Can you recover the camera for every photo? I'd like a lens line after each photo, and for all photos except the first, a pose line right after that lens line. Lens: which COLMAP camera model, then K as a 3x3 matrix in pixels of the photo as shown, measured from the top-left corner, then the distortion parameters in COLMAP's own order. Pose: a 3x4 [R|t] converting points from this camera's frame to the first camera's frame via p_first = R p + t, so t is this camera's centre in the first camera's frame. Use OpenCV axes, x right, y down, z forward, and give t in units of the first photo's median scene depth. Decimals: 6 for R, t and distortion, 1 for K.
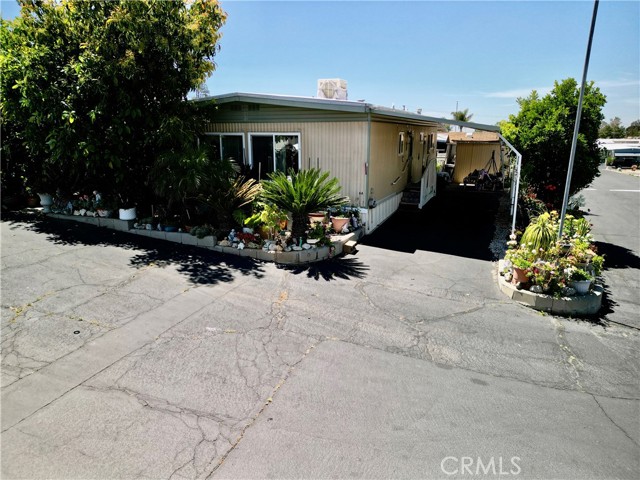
lens RADIAL K [[451.0, 0, 318.4], [0, 451.0, 237.3], [0, 0, 1]] dist [0.060276, -0.049218]
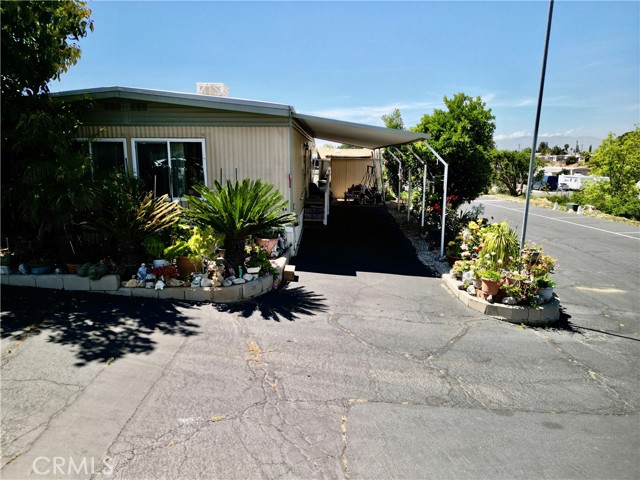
lens RADIAL K [[451.0, 0, 320.5], [0, 451.0, 238.2], [0, 0, 1]] dist [0.060276, -0.049218]
pose [[0.934133, -0.060730, 0.351721, -0.178998], [0.075340, 0.996765, -0.027990, -0.016193], [-0.348884, 0.052646, 0.935686, 0.204931]]
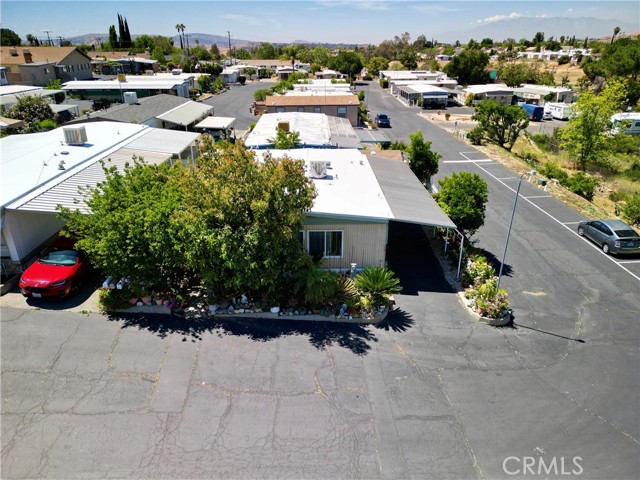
lens RADIAL K [[451.0, 0, 318.4], [0, 451.0, 237.0], [0, 0, 1]] dist [0.060276, -0.049218]
pose [[0.922593, -0.156764, 0.352487, -0.877422], [0.090604, 0.976206, 0.197009, -0.666804], [-0.374984, -0.149823, 0.914844, -0.584195]]
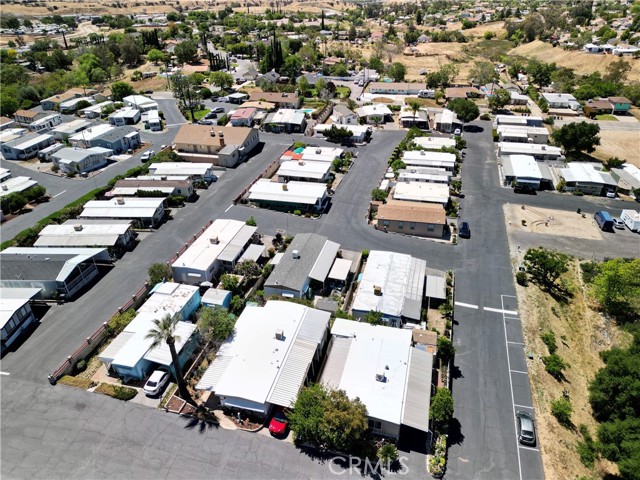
lens RADIAL K [[451.0, 0, 315.9], [0, 451.0, 238.0], [0, 0, 1]] dist [0.060276, -0.049218]
pose [[0.993127, -0.075169, 0.089714, -1.105719], [0.045707, 0.954724, 0.293961, -3.844233], [-0.107749, -0.287840, 0.951598, -3.004529]]
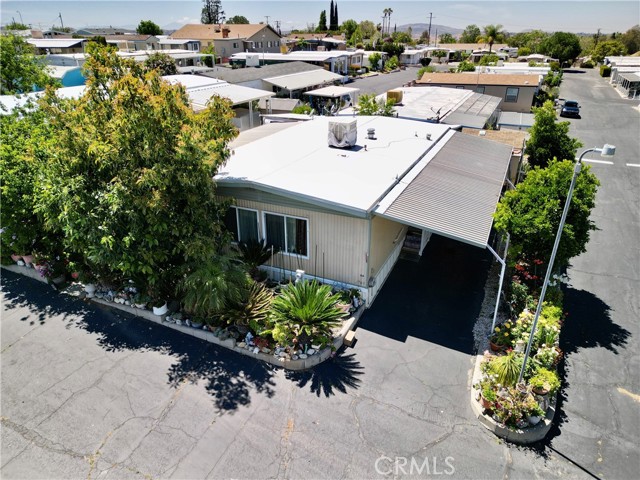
lens RADIAL K [[451.0, 0, 318.2], [0, 451.0, 238.1], [0, 0, 1]] dist [0.060276, -0.049218]
pose [[0.999162, 0.015510, -0.037887, 0.031425], [-0.007653, 0.979903, 0.199329, -0.499802], [0.040217, -0.198872, 0.979200, -0.101849]]
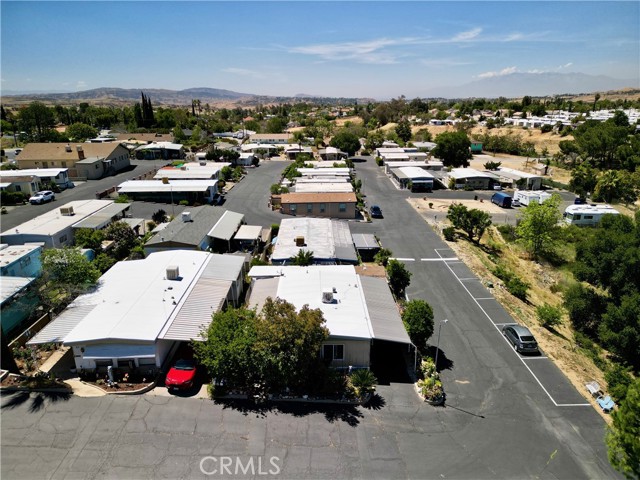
lens RADIAL K [[451.0, 0, 317.1], [0, 451.0, 236.3], [0, 0, 1]] dist [0.060276, -0.049218]
pose [[0.924657, -0.120119, 0.361360, -1.384039], [0.091526, 0.991232, 0.095297, -1.446019], [-0.369639, -0.055043, 0.927544, -1.825164]]
